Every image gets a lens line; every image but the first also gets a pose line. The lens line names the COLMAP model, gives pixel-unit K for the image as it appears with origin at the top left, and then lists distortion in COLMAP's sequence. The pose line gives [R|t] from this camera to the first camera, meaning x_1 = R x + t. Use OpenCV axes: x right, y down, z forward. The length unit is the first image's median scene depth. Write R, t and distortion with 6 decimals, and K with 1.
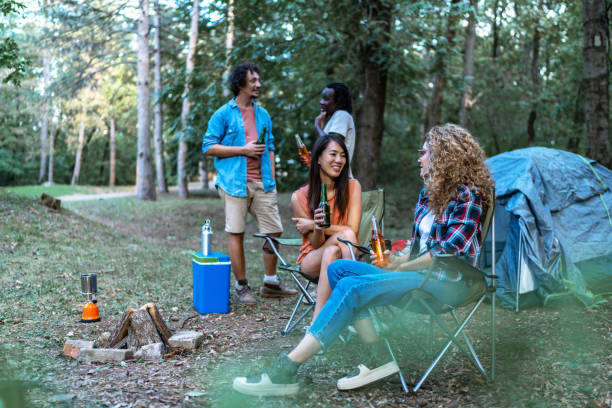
lens RADIAL K [[594.2, 0, 306.0], [0, 594.2, 204.0], [0, 0, 1]] dist [-0.001792, 0.016323]
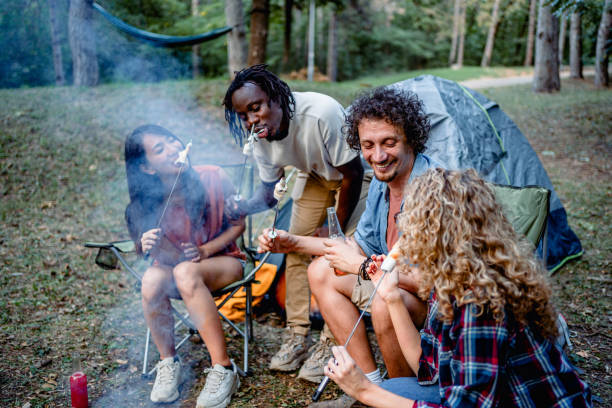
lens RADIAL K [[614.6, 0, 303.2], [0, 614.6, 206.4], [0, 0, 1]] dist [-0.008026, 0.126010]
pose [[0.780248, 0.121635, -0.613529, 0.011148], [0.002462, 0.980304, 0.197481, -0.018597], [0.625465, -0.155595, 0.764581, 0.111274]]
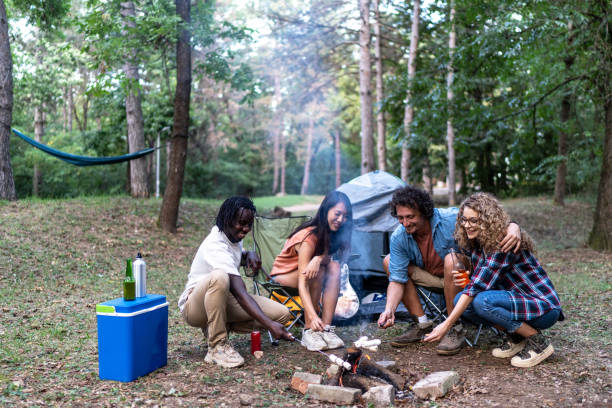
lens RADIAL K [[603.5, 0, 306.0], [0, 603.5, 204.0], [0, 0, 1]] dist [-0.006986, 0.000849]
pose [[0.932433, -0.021870, -0.360680, -0.004307], [0.018492, 0.999747, -0.012814, -0.004091], [0.360869, 0.005279, 0.932602, 0.014605]]
